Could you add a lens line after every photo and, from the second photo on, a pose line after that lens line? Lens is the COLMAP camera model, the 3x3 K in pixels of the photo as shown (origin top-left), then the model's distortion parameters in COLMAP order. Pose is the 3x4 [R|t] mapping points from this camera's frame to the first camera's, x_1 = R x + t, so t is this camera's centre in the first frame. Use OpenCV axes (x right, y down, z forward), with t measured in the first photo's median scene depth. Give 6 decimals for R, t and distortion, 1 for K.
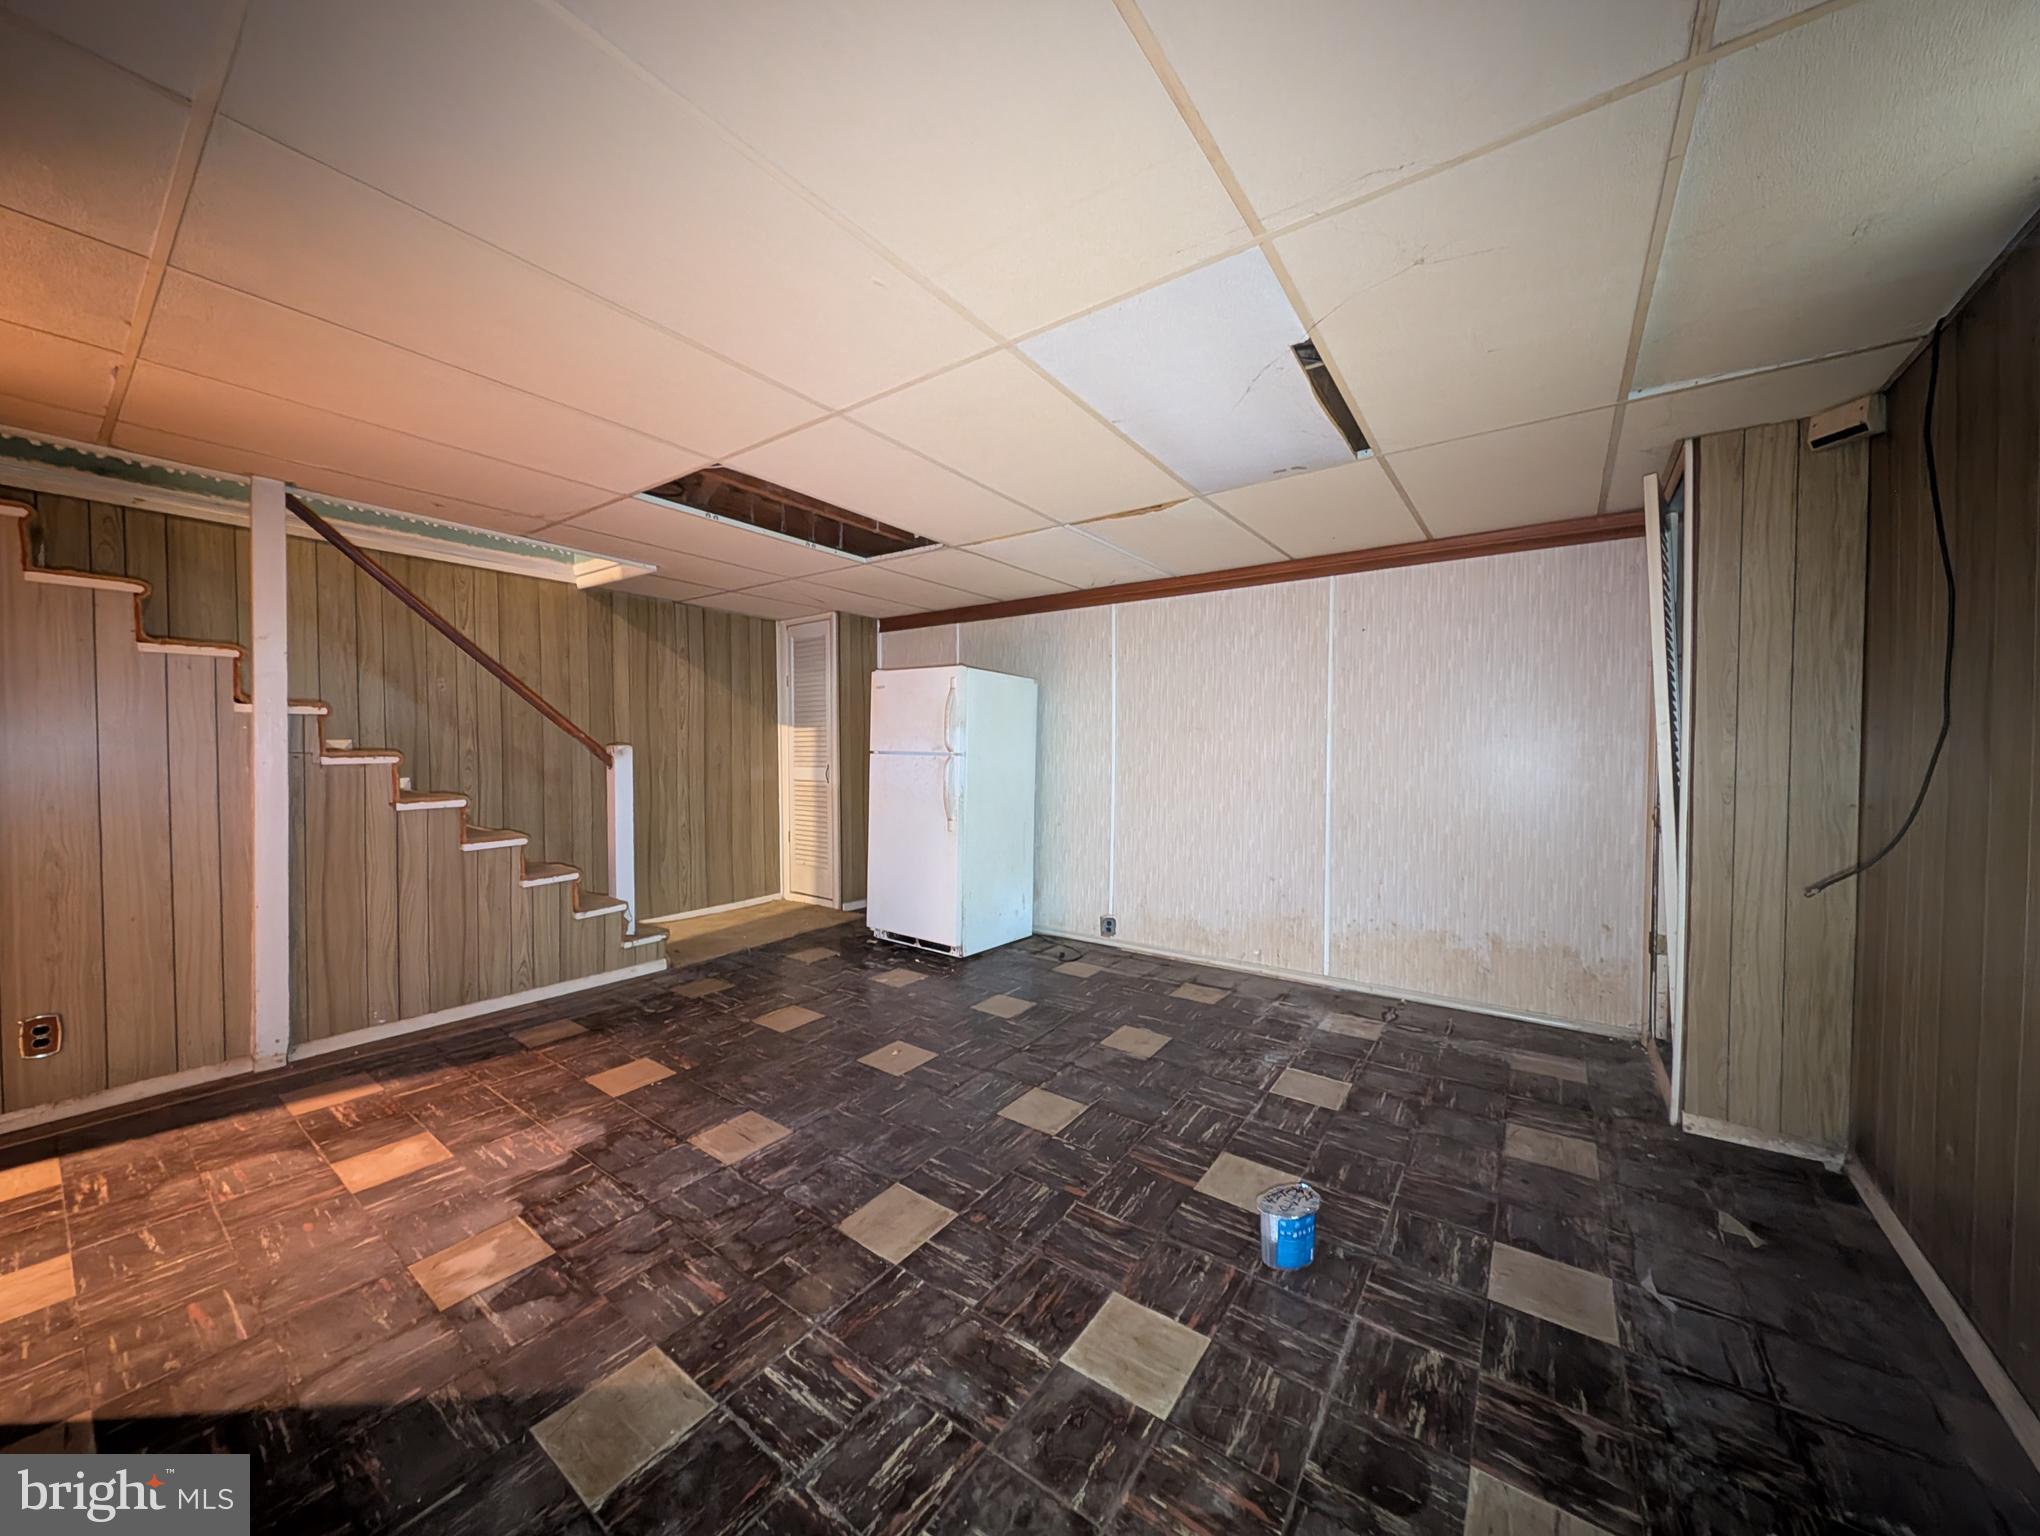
lens RADIAL K [[769.8, 0, 1013.7], [0, 769.8, 763.2], [0, 0, 1]] dist [0.006390, -0.001395]
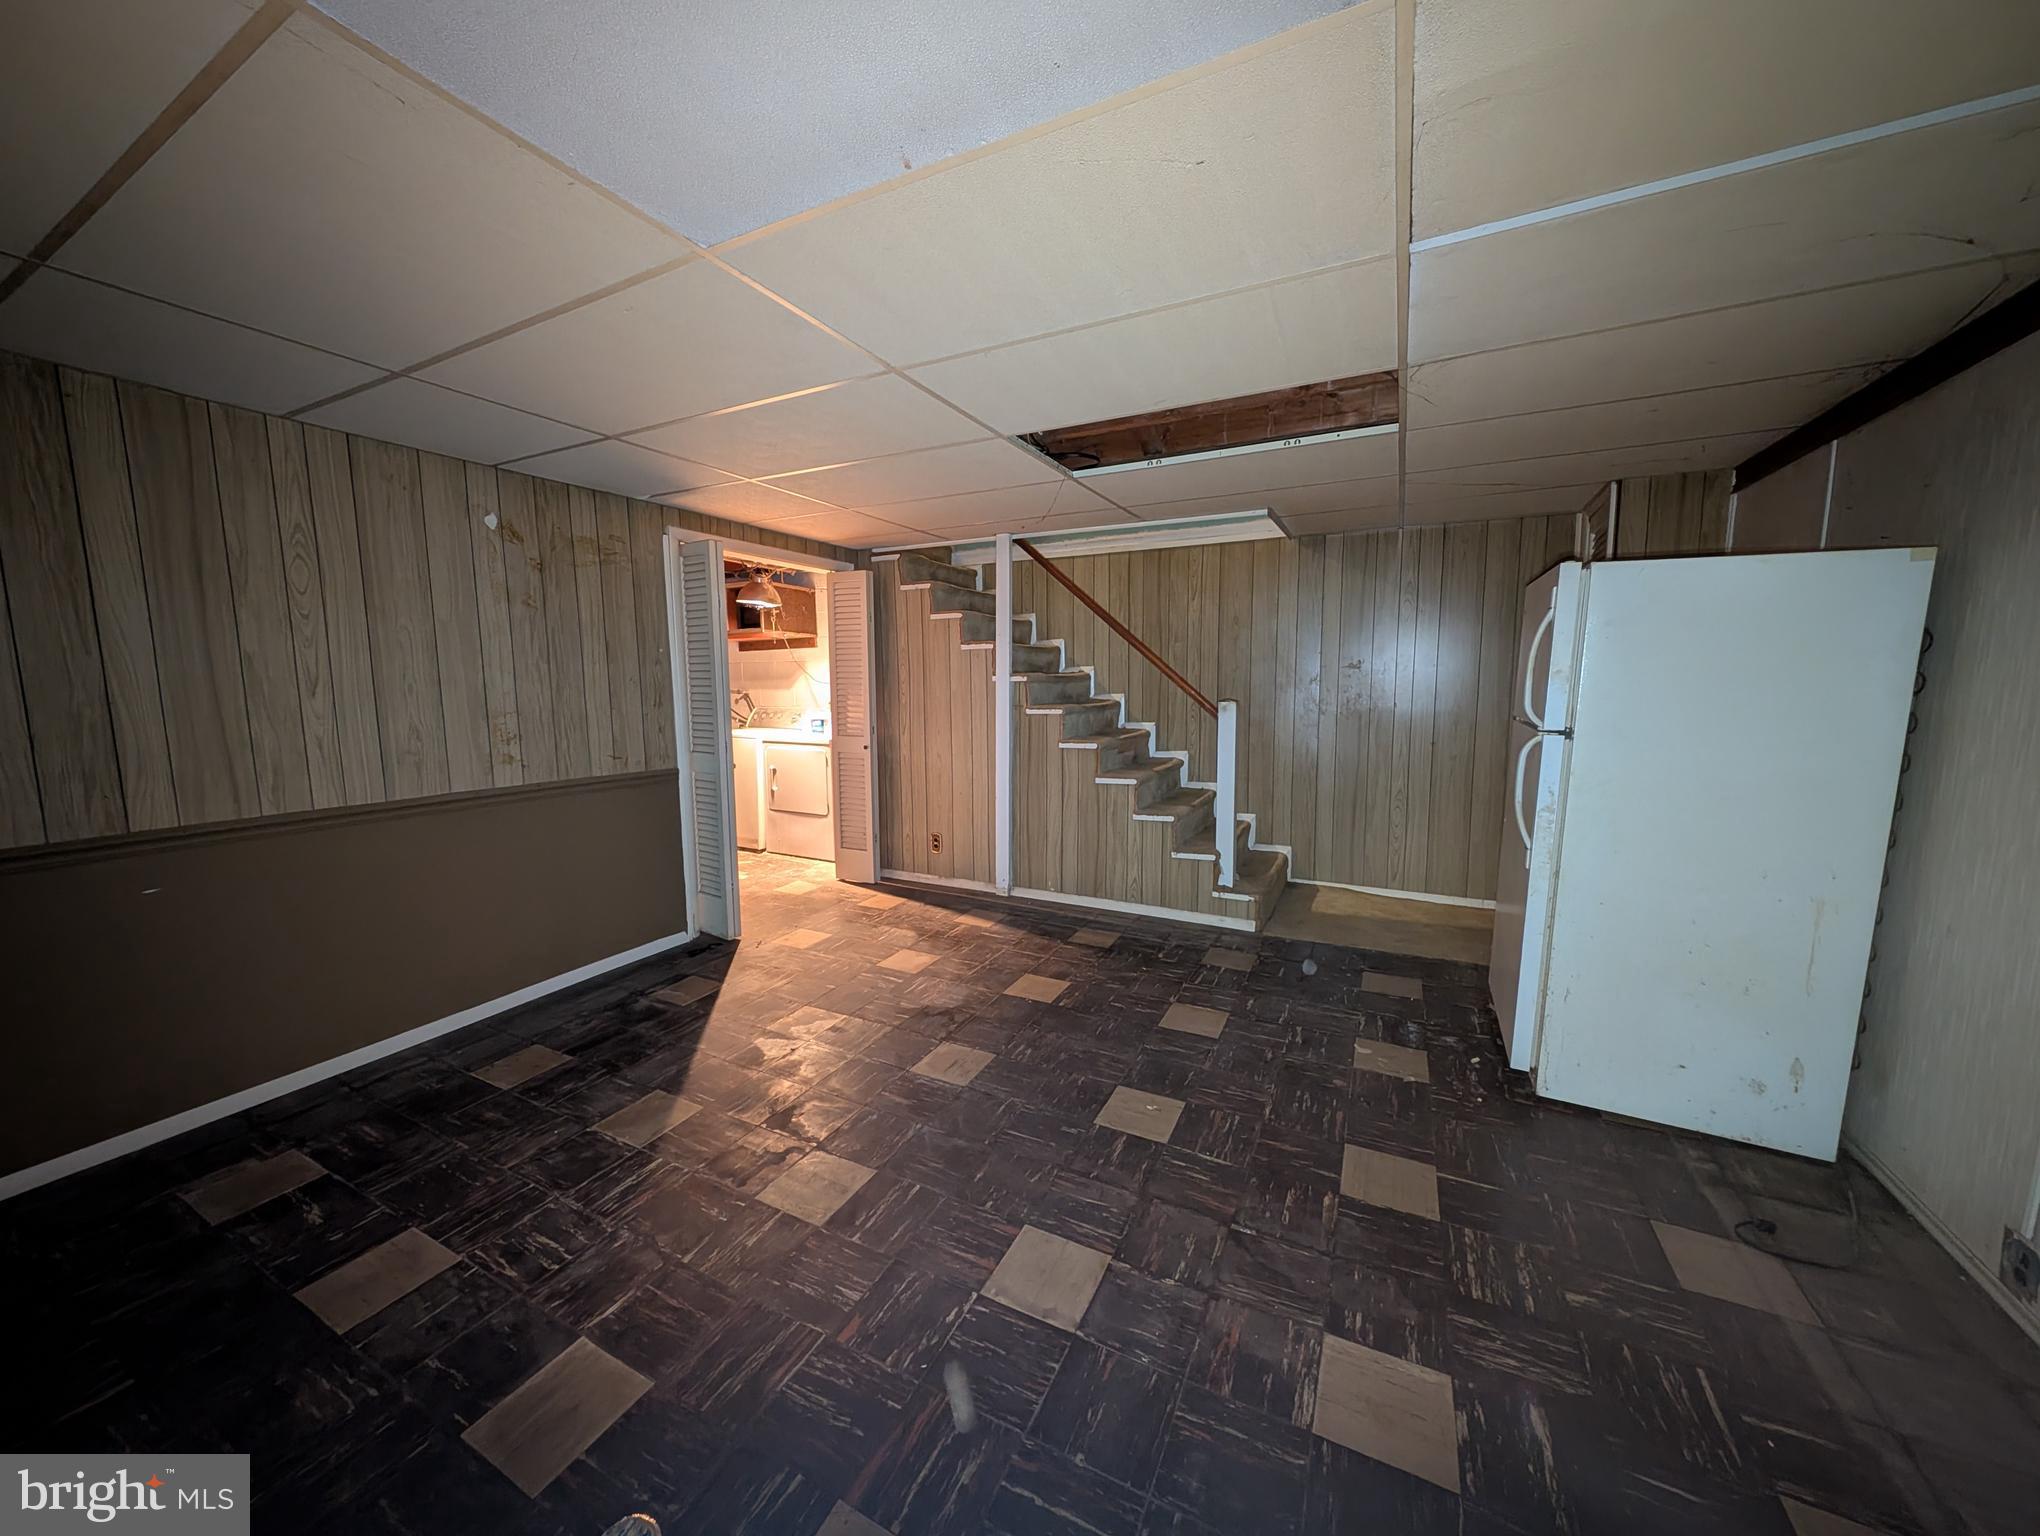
lens RADIAL K [[710.8, 0, 982.1], [0, 710.8, 795.7], [0, 0, 1]] dist [0.000173, -0.000385]
pose [[0.126739, 0.156475, -0.979517, 0.487541], [-0.011901, 0.987648, 0.156234, -0.055414], [0.991865, -0.008144, 0.127036, 0.724115]]
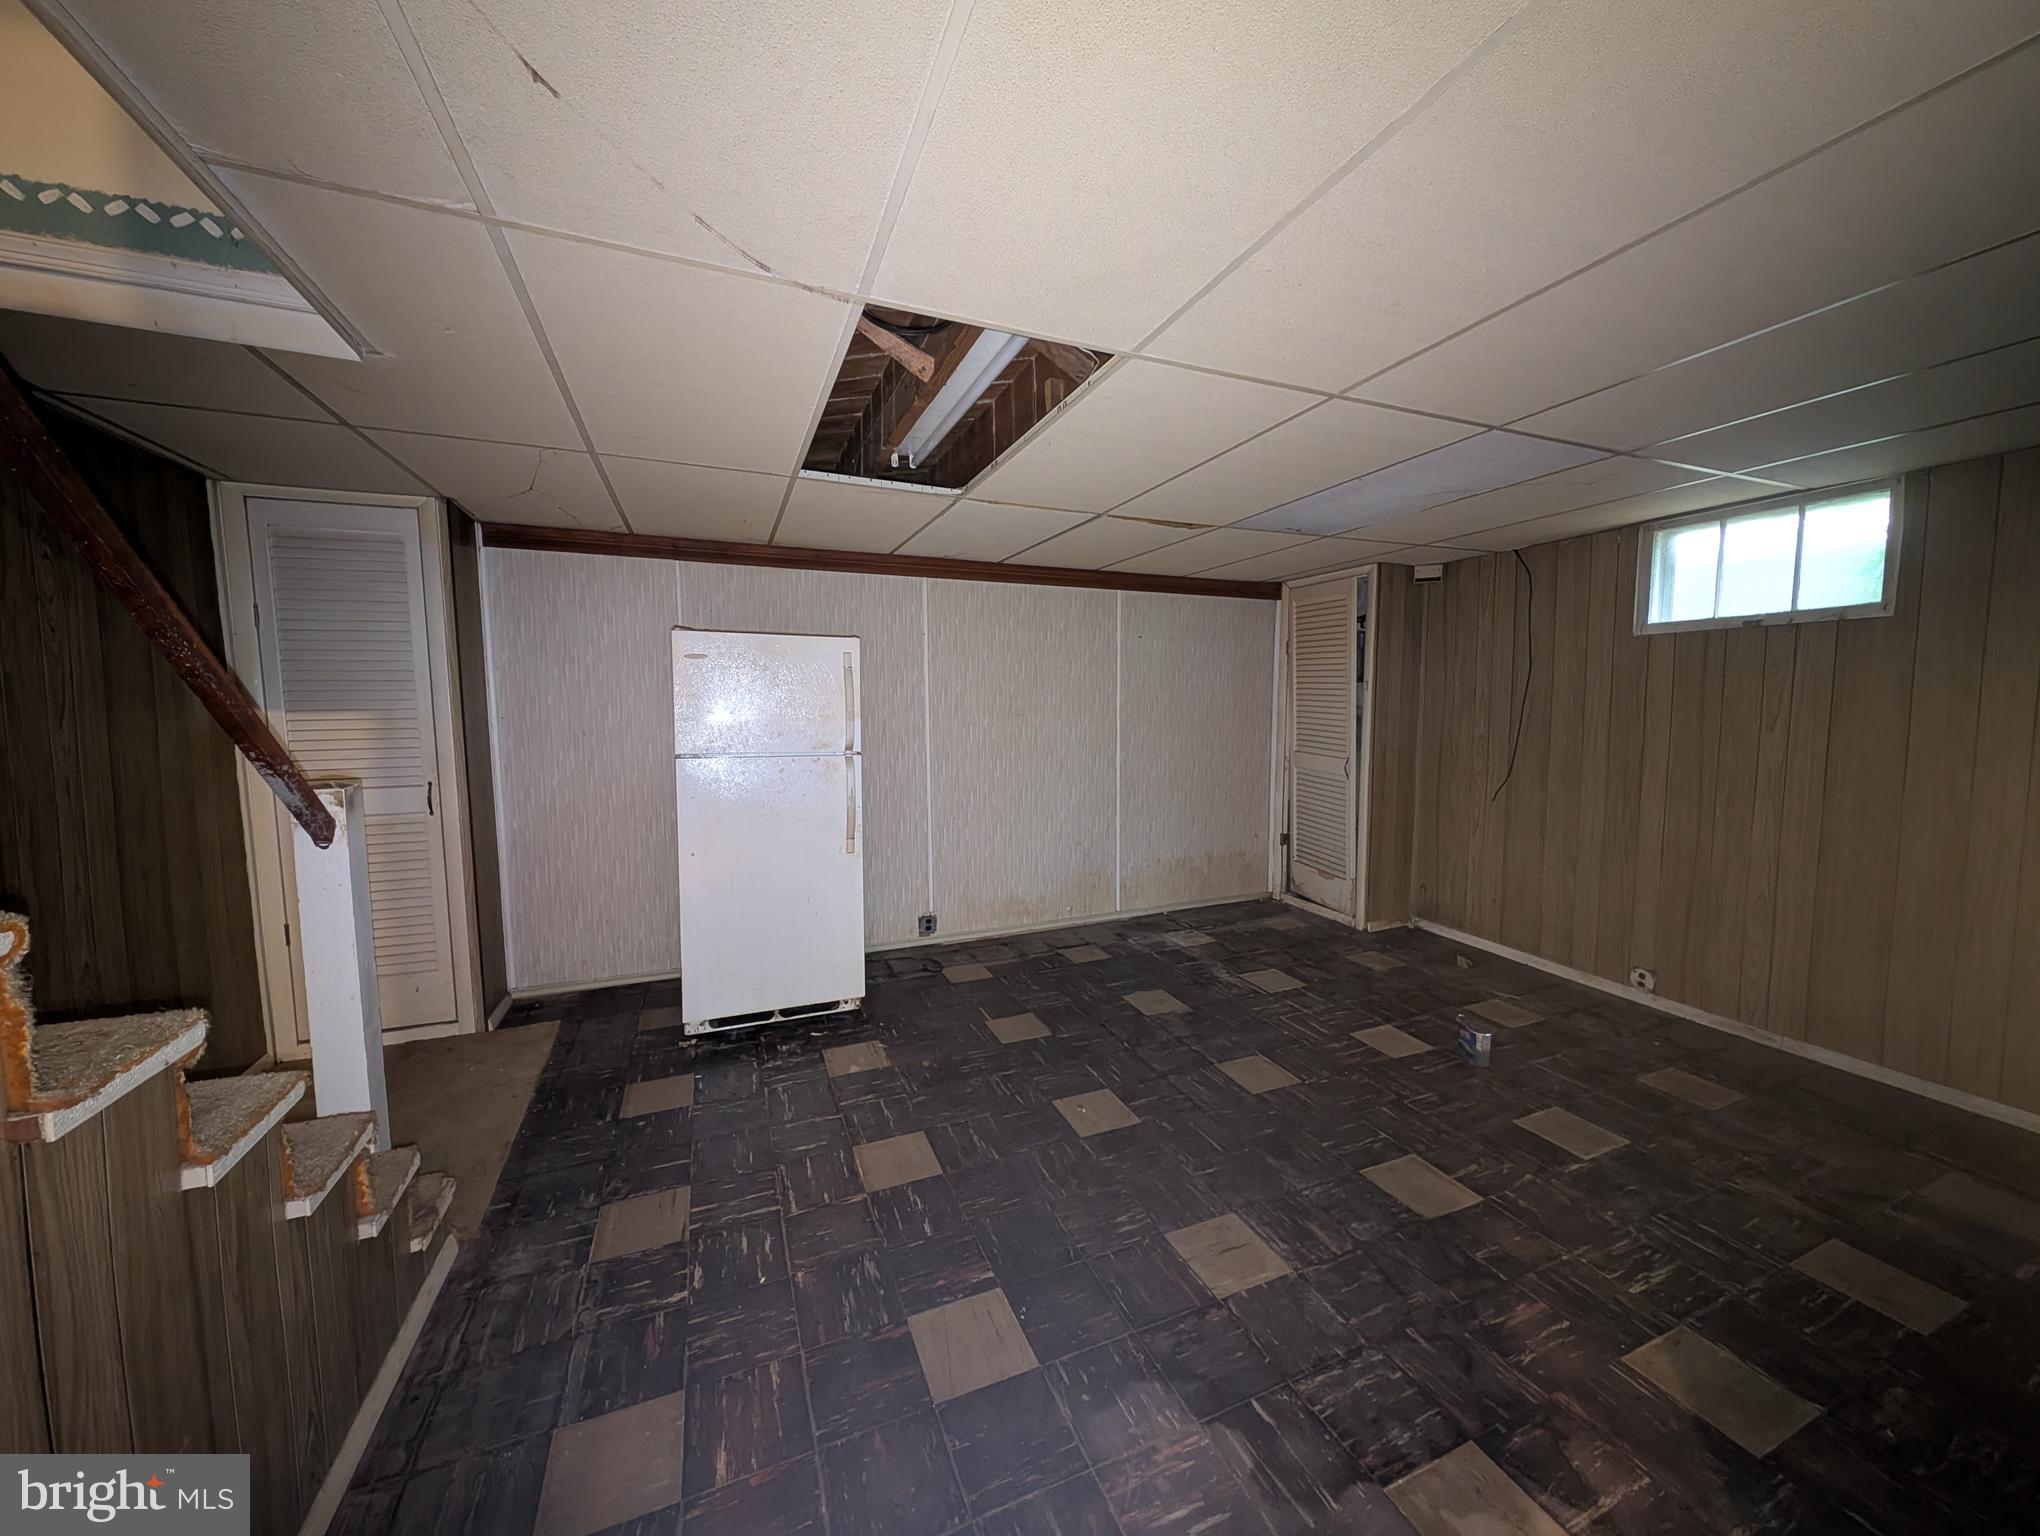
lens RADIAL K [[769.8, 0, 1024.3], [0, 769.8, 769.8], [0, 0, 1]] dist [0.006390, -0.001395]
pose [[0.482634, -0.085391, 0.871649, -0.892873], [0.021048, 0.996079, 0.085927, -0.078265], [-0.875569, -0.023125, 0.482539, 0.640256]]
